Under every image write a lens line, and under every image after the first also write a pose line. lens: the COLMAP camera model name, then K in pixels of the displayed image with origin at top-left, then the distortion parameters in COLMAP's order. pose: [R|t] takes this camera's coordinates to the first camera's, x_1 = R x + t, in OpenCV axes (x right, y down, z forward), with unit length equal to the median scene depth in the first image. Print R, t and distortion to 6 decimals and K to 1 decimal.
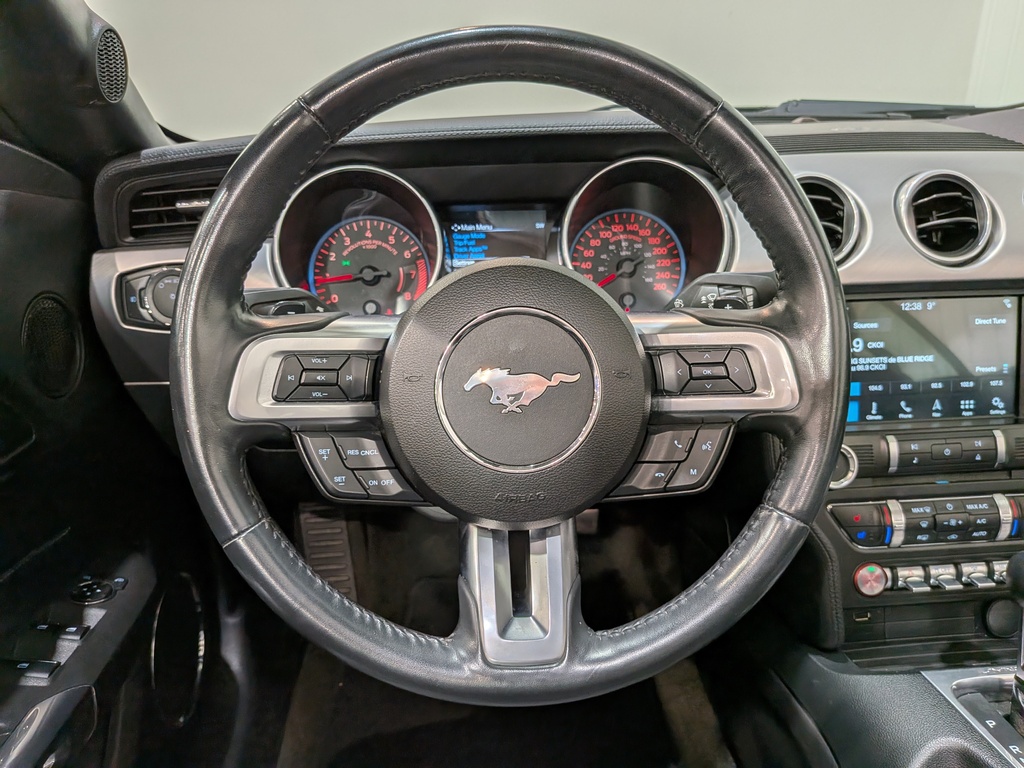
lens RADIAL K [[758.8, 0, 512.5], [0, 758.8, 384.4], [0, 0, 1]] dist [0.059184, -0.114539]
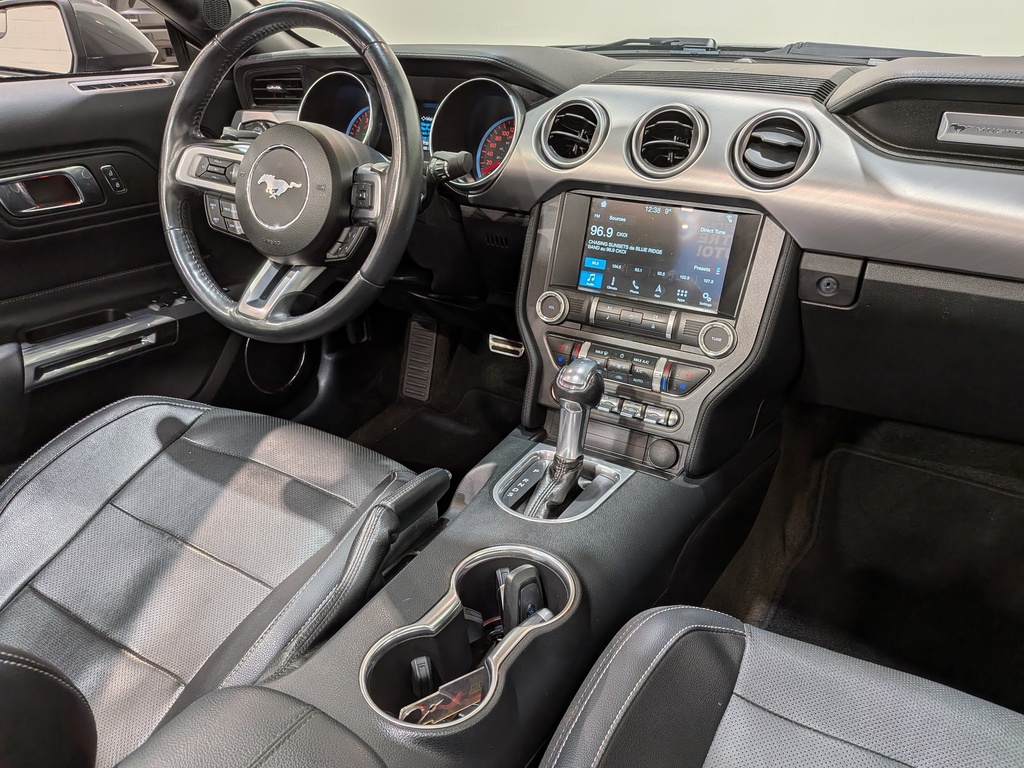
lens RADIAL K [[758.8, 0, 504.5], [0, 758.8, 407.1], [0, 0, 1]] dist [0.059184, -0.114539]
pose [[0.830553, 0.276770, -0.483301, 1.529697], [-0.215897, 0.959925, 0.178697, 0.068598], [0.513390, -0.044074, 0.857023, -0.418983]]
